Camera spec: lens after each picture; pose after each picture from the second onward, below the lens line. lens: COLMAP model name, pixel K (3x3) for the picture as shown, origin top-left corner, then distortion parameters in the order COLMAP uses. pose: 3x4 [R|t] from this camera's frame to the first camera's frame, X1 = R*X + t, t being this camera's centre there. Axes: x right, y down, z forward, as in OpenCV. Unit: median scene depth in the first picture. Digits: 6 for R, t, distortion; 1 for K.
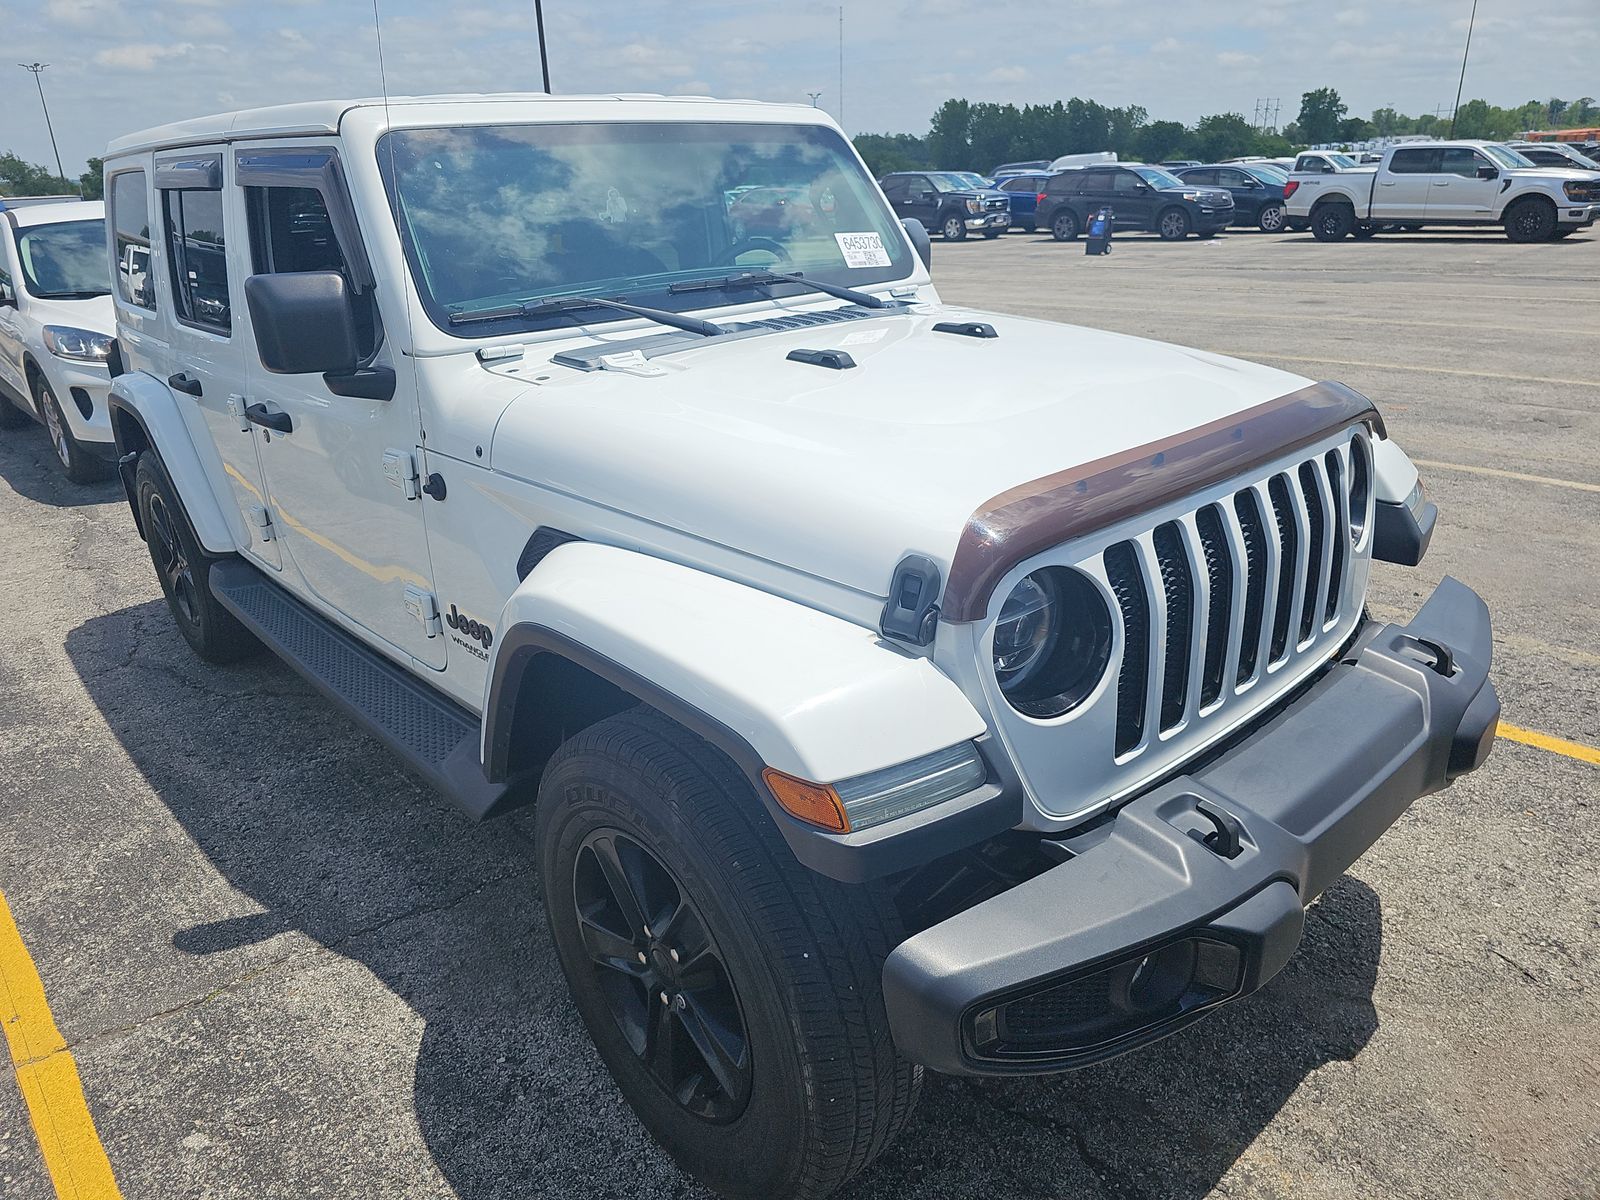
lens RADIAL K [[1086.5, 0, 773.7], [0, 1086.5, 560.7], [0, 0, 1]] dist [0.031263, -0.032473]
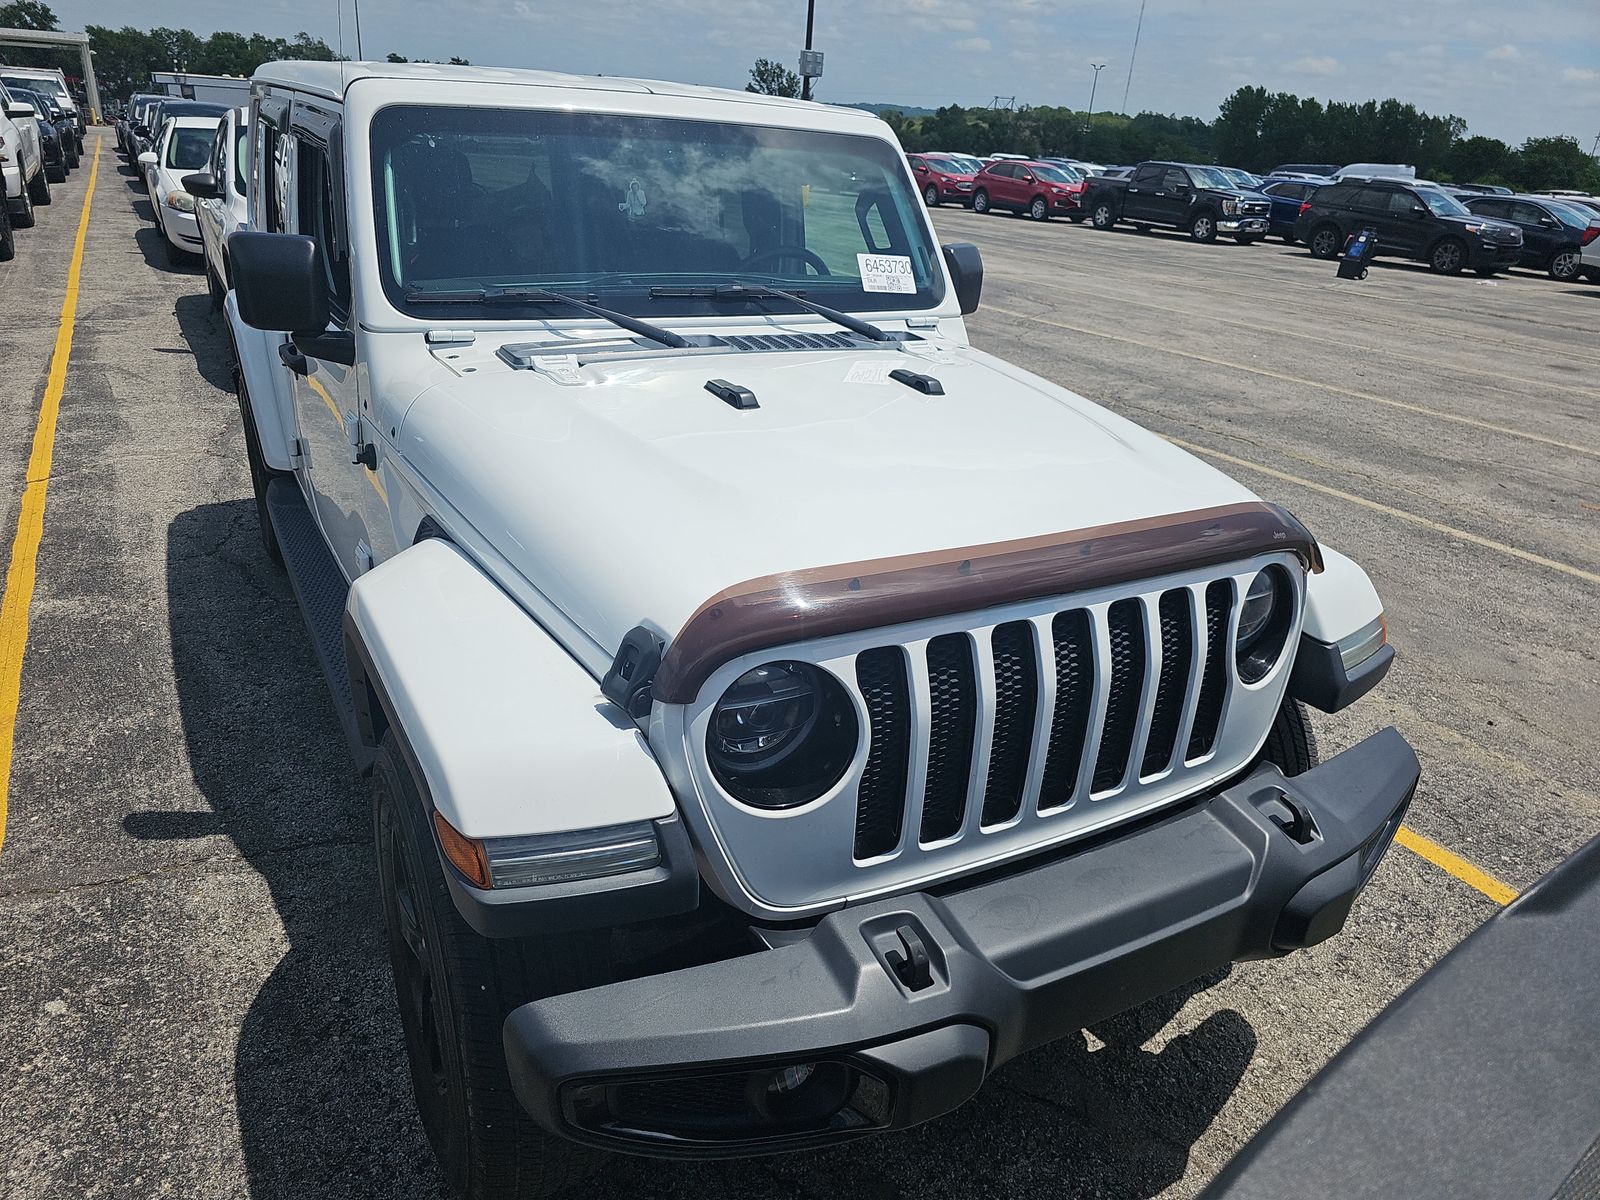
lens RADIAL K [[1086.5, 0, 803.4], [0, 1086.5, 586.0], [0, 0, 1]] dist [0.031263, -0.032473]
pose [[0.973172, 0.178125, -0.145631, 0.238404], [-0.169728, 0.983122, 0.068286, -0.078210], [0.155336, -0.041736, 0.986980, 0.025112]]
